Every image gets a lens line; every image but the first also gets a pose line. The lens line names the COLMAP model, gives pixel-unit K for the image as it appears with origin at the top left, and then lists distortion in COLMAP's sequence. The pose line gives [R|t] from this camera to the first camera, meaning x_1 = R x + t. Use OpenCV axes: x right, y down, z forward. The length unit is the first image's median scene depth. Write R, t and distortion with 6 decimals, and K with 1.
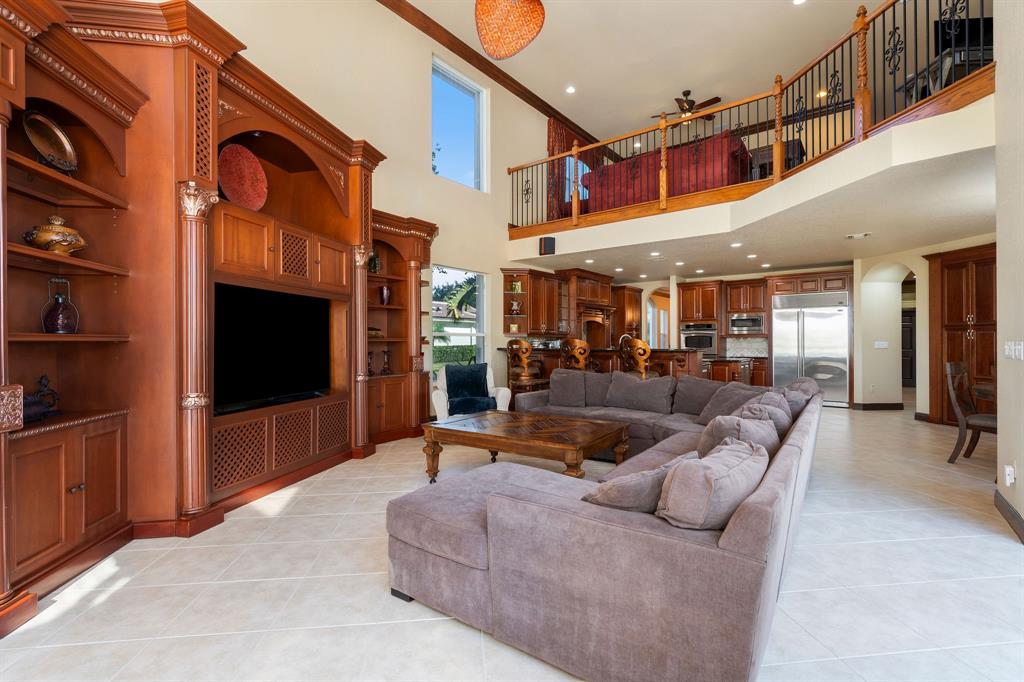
lens RADIAL K [[467.0, 0, 509.5], [0, 467.0, 342.4], [0, 0, 1]] dist [-0.000024, 0.000304]
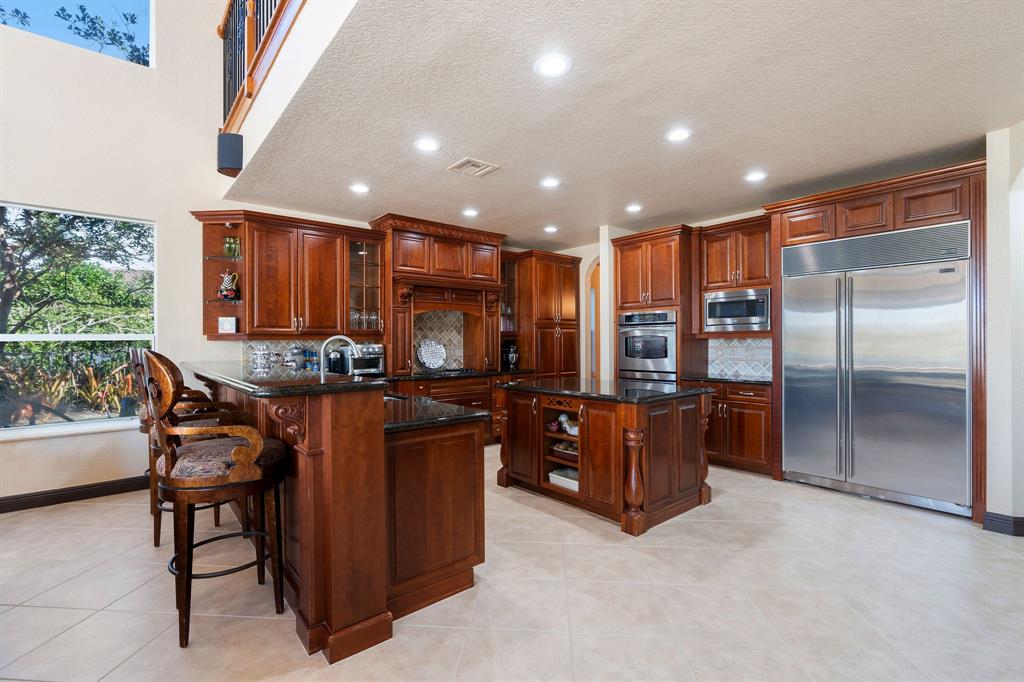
lens RADIAL K [[455.4, 0, 507.9], [0, 455.4, 342.0], [0, 0, 1]] dist [-0.006324, -0.000364]
pose [[0.985488, -0.006653, -0.169616, 0.354160], [0.007571, 0.999960, 0.004762, -0.010806], [0.169577, -0.005977, 0.985499, 0.486618]]
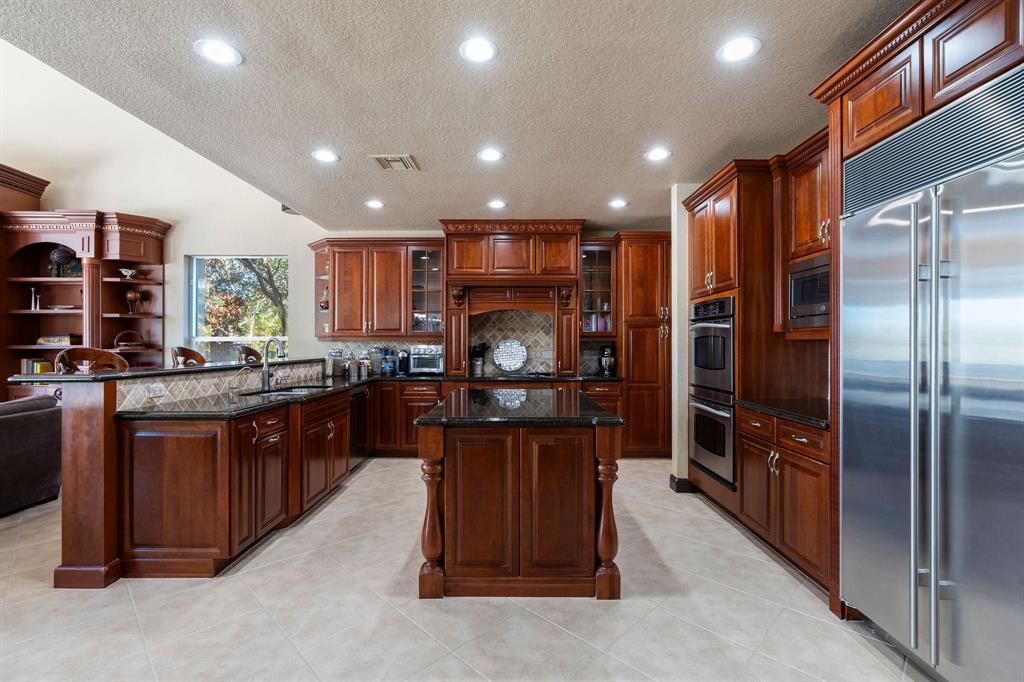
lens RADIAL K [[455.4, 0, 507.9], [0, 455.4, 342.0], [0, 0, 1]] dist [-0.006324, -0.000364]
pose [[0.648573, -0.003923, -0.761143, 0.593304], [0.004645, 0.999988, -0.001196, -0.009642], [0.761139, -0.002760, 0.648583, 0.683252]]
